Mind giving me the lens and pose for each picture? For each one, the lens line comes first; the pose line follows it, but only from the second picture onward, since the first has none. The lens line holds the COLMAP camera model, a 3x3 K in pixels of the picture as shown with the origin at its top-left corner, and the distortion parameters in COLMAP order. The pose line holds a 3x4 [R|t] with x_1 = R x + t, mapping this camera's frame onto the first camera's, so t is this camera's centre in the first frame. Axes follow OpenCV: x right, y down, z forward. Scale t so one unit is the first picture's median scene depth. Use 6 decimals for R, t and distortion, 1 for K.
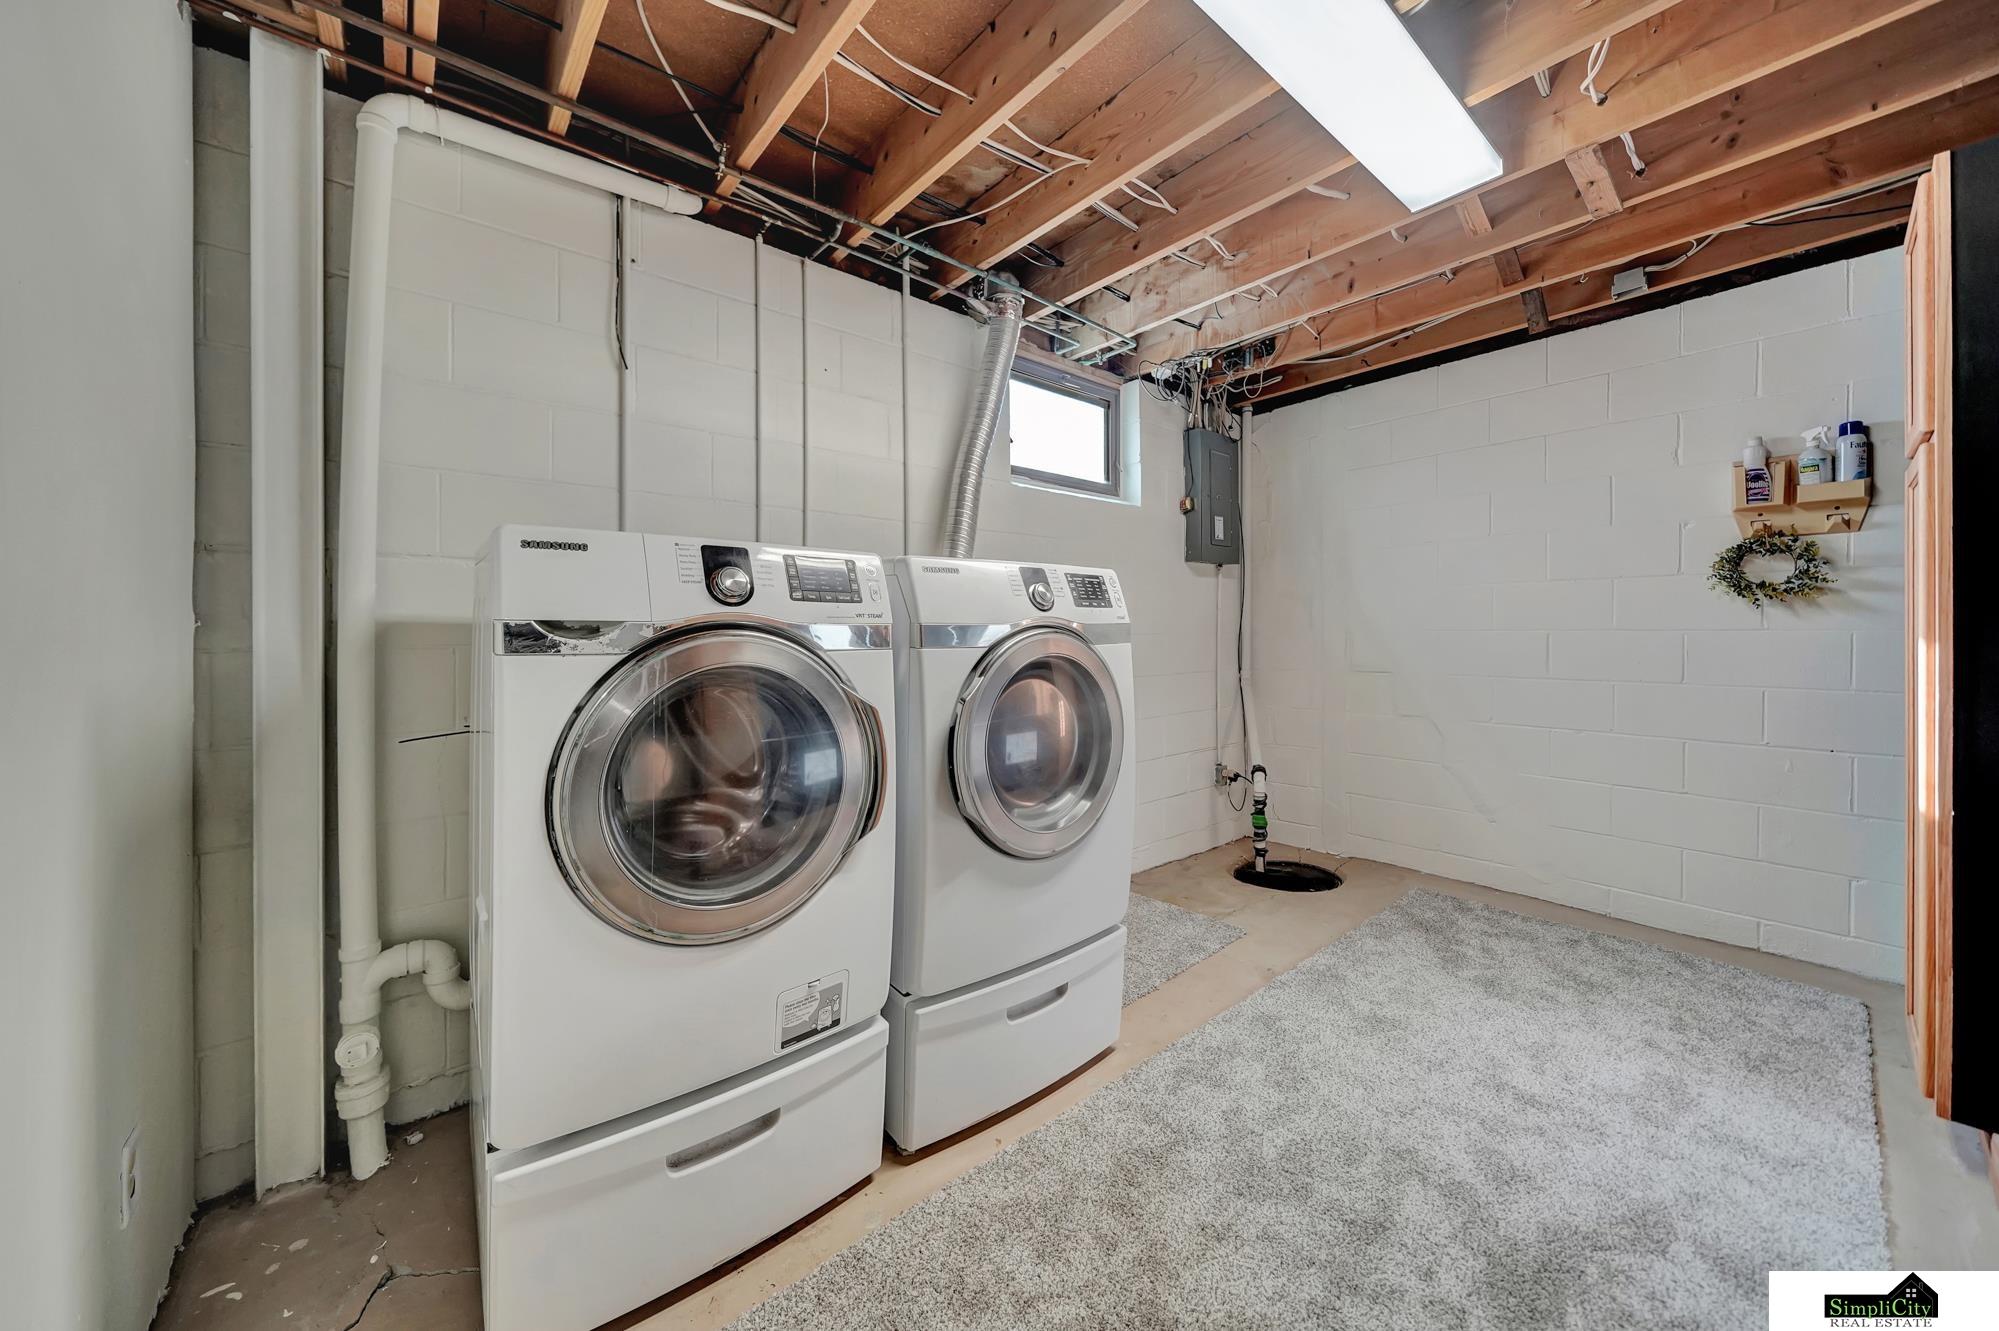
lens RADIAL K [[739.1, 0, 983.7], [0, 739.1, 646.3], [0, 0, 1]] dist [-0.018409, -0.000122]
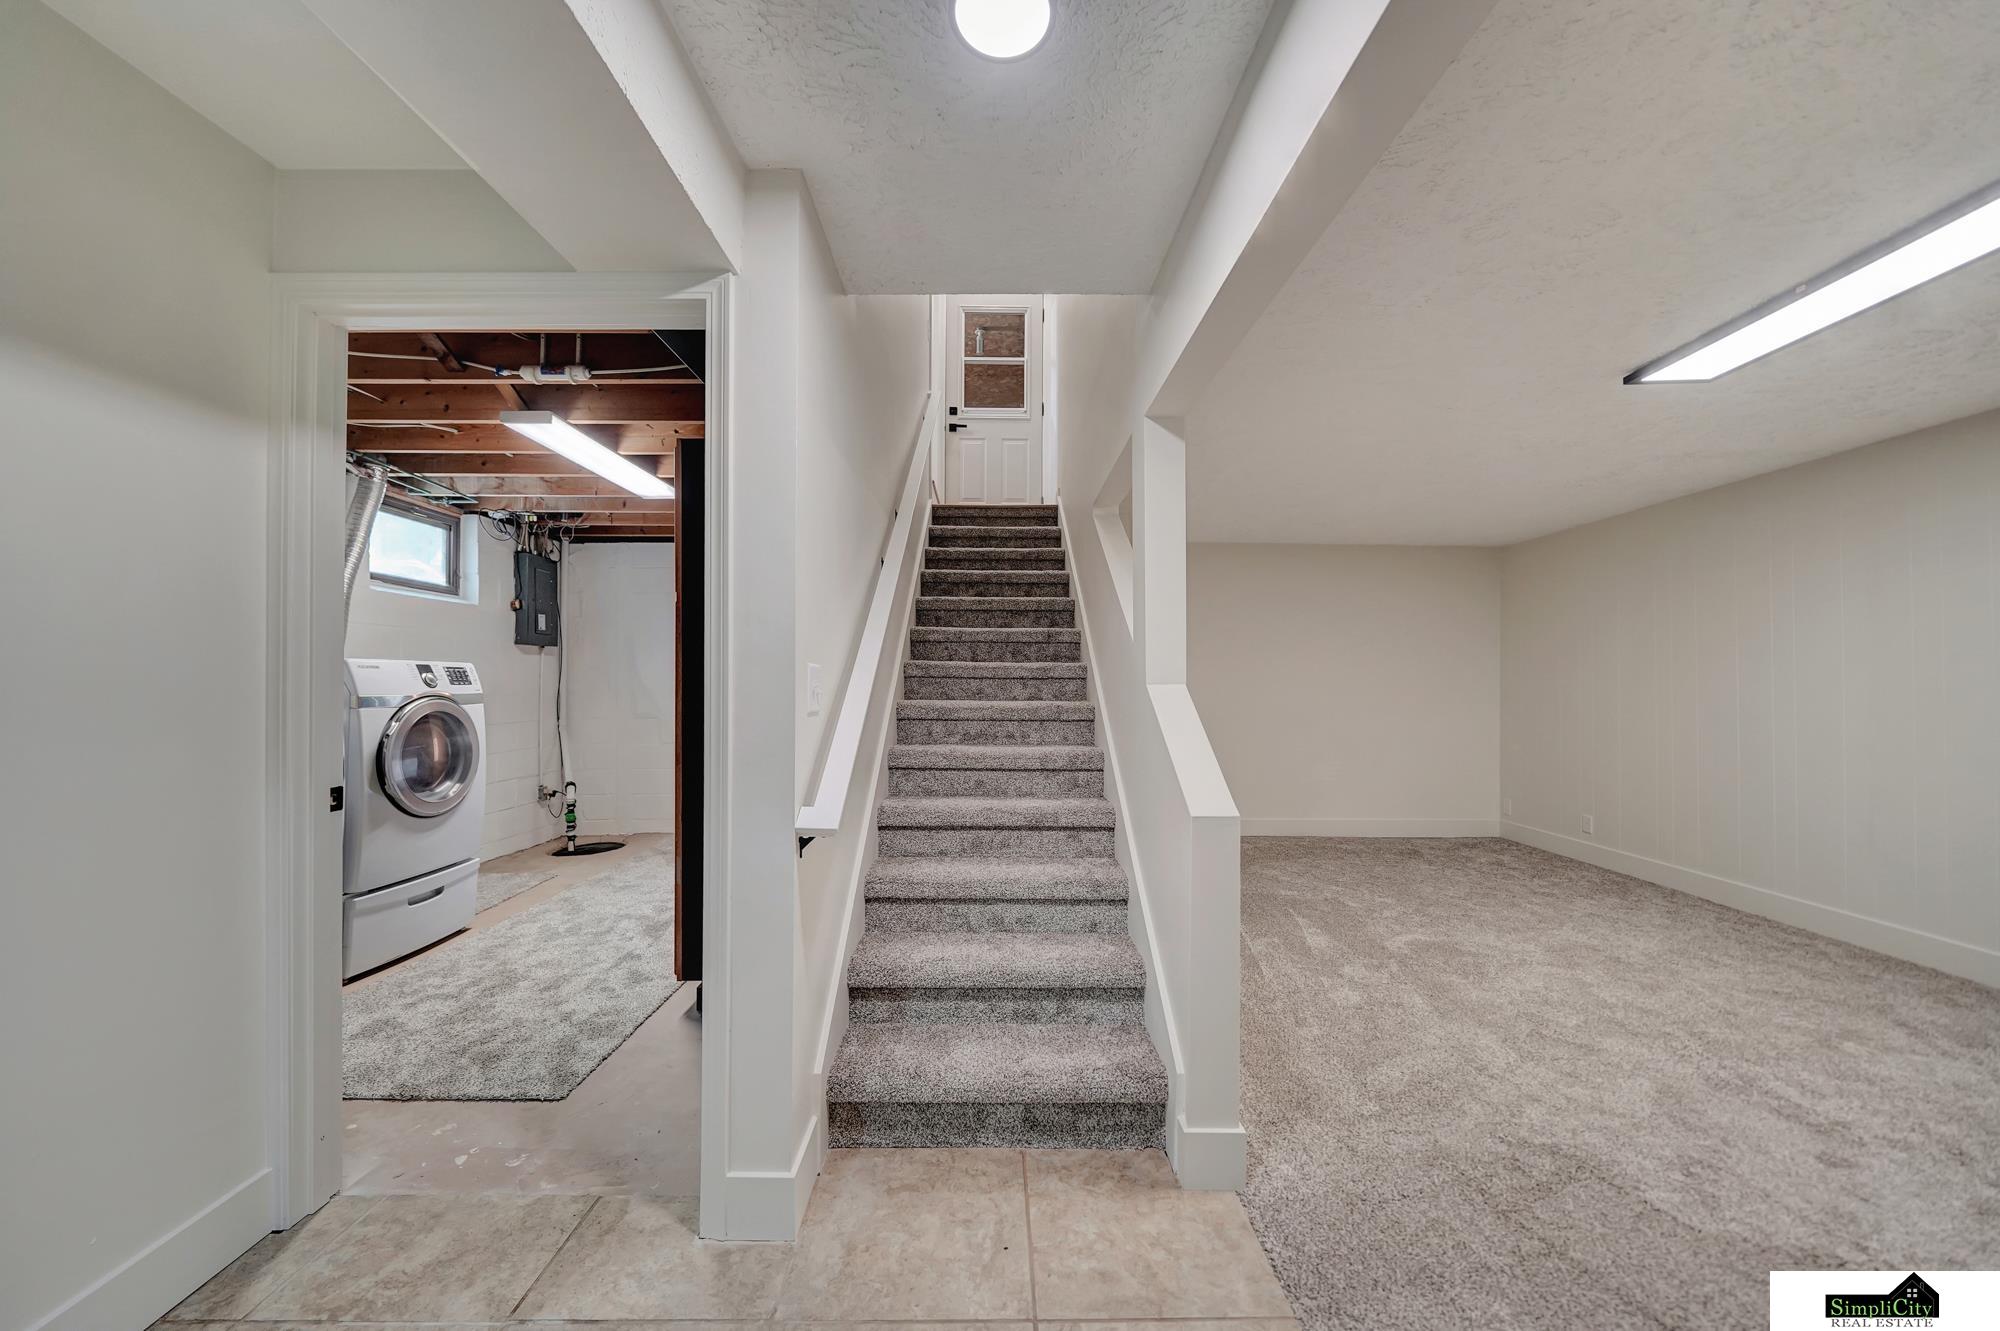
lens RADIAL K [[692.9, 0, 994.4], [0, 692.9, 683.4], [0, 0, 1]] dist [-0.002777, -0.001409]
pose [[0.636557, 0.010879, 0.771153, -0.176777], [0.005963, 0.999801, -0.019027, -0.007779], [-0.771206, 0.016710, 0.636366, -0.599920]]
